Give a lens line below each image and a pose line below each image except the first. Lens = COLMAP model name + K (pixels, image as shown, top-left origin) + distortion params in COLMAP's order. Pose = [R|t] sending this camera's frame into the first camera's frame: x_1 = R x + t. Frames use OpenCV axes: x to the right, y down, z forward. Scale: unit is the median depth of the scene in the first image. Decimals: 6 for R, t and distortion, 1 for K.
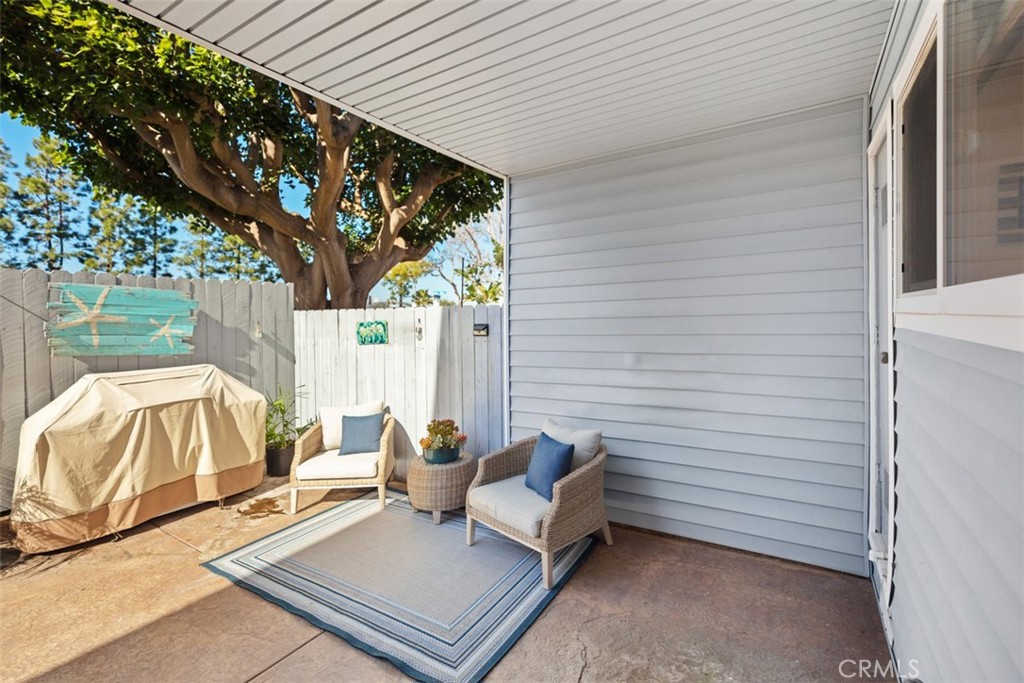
lens RADIAL K [[471.5, 0, 510.2], [0, 471.5, 294.0], [0, 0, 1]] dist [0.003607, 0.000414]
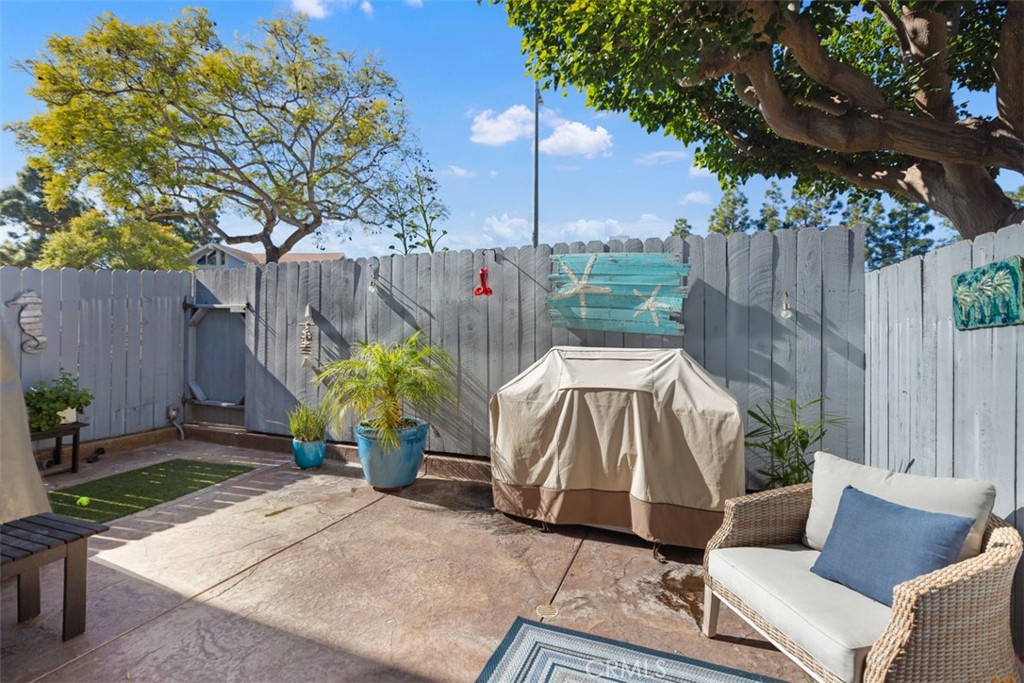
lens RADIAL K [[464.1, 0, 508.6], [0, 464.1, 328.5], [0, 0, 1]] dist [0.007265, 0.000467]
pose [[0.181093, 0.010848, -0.983406, 0.003738], [0.030097, 0.999410, 0.016567, 0.104404], [0.983005, -0.032597, 0.180660, 0.654817]]
